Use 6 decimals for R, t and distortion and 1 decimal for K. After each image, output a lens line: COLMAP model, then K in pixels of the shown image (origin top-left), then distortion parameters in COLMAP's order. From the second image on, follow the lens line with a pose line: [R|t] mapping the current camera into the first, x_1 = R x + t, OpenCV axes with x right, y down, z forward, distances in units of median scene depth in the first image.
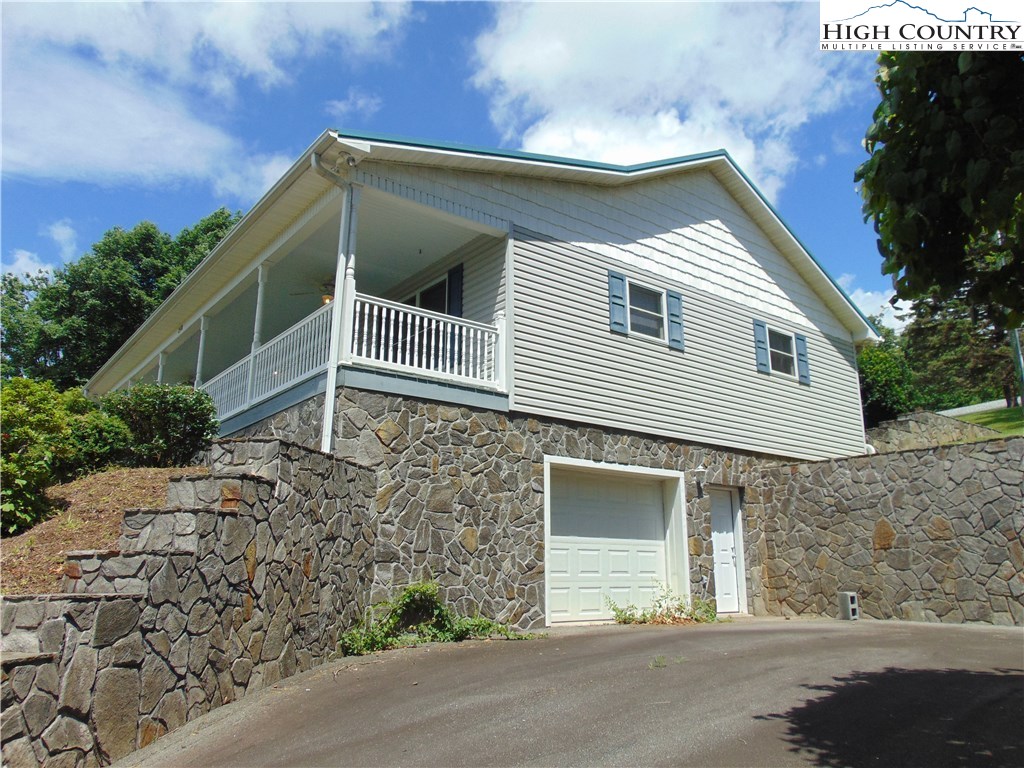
lens RADIAL K [[767.6, 0, 512.8], [0, 767.6, 382.4], [0, 0, 1]] dist [-0.013242, 0.041886]
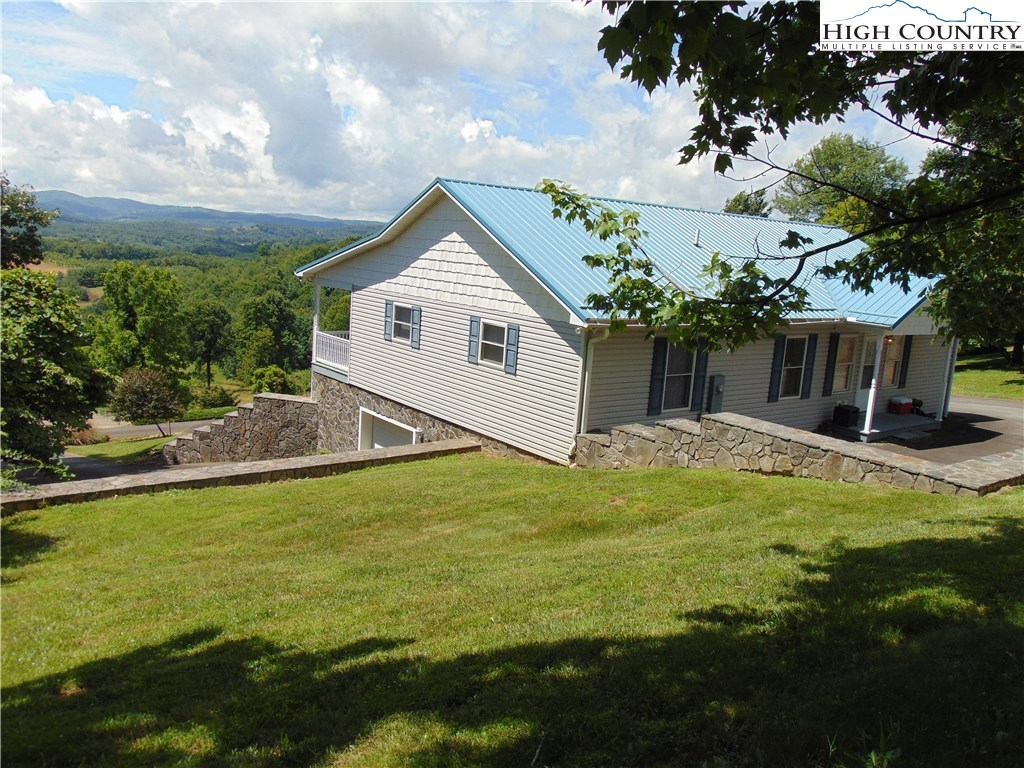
lens RADIAL K [[822.7, 0, 509.5], [0, 822.7, 382.9], [0, 0, 1]] dist [-0.024476, 0.033548]
pose [[0.001130, 0.169174, -0.985586, 1.593198], [0.186630, 0.968234, 0.166409, -0.184306], [0.982430, -0.184127, -0.030479, 1.085124]]
